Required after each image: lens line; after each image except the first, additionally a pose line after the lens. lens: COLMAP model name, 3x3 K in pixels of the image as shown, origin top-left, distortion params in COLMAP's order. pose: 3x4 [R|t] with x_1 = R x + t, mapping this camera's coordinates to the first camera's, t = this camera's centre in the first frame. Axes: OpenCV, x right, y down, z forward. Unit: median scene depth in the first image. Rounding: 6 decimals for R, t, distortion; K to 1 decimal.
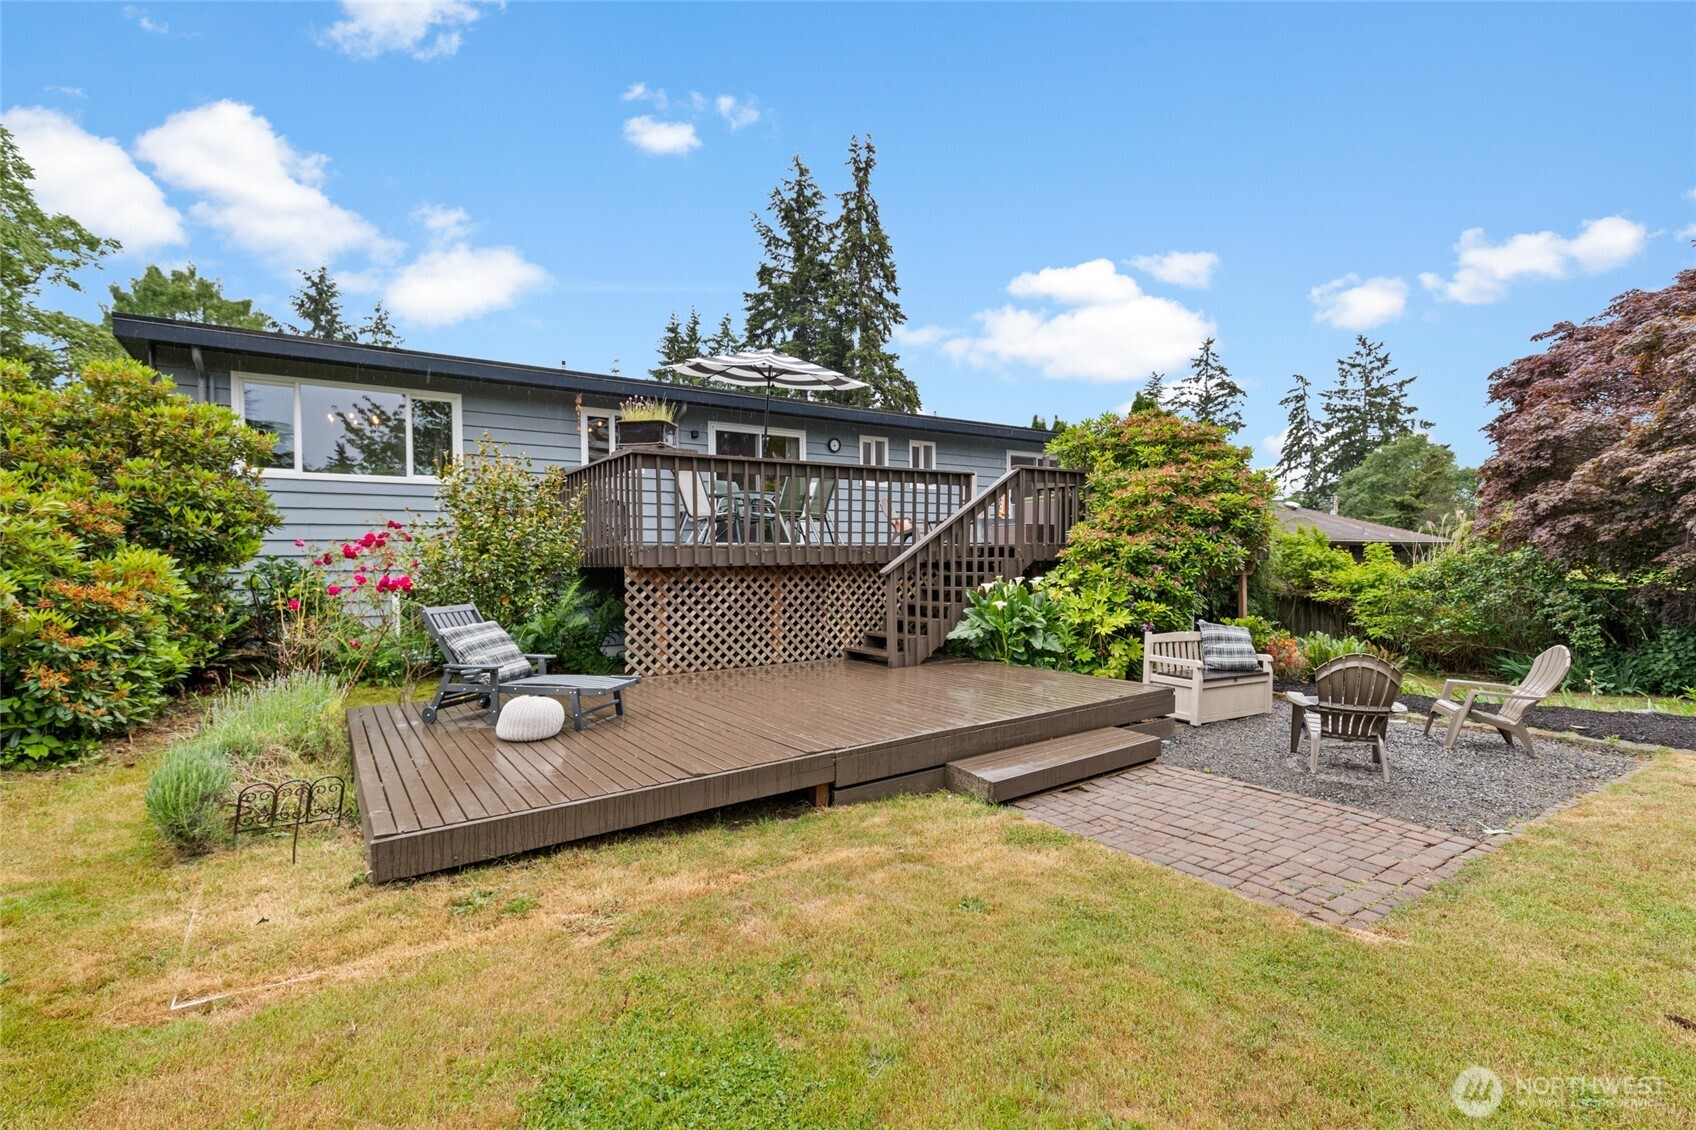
lens RADIAL K [[770.2, 0, 849.5], [0, 770.2, 564.8], [0, 0, 1]] dist [0.004282, -0.001035]
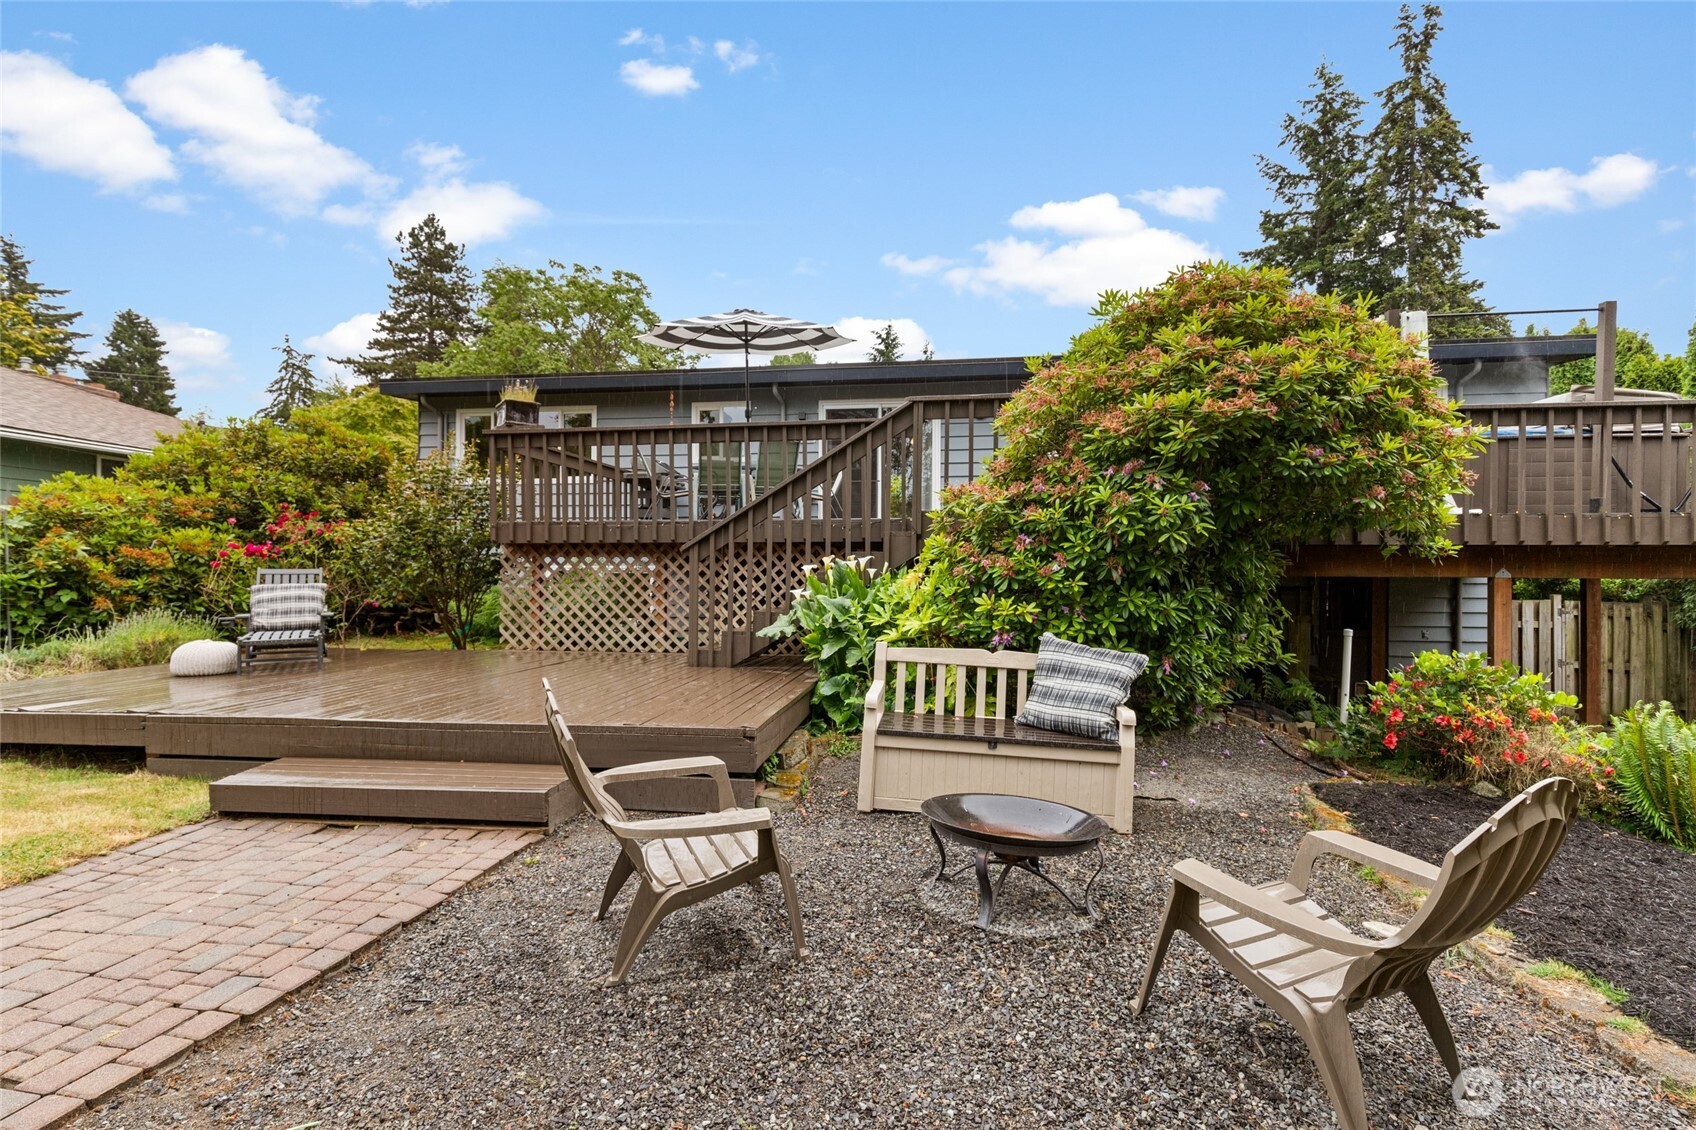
lens RADIAL K [[770.2, 0, 850.0], [0, 770.2, 566.3], [0, 0, 1]] dist [0.004282, -0.001035]
pose [[0.734442, 0.007884, -0.678626, 0.122691], [-0.017006, 0.999832, -0.006789, 0.005219], [0.678459, 0.016527, 0.734453, 0.086683]]
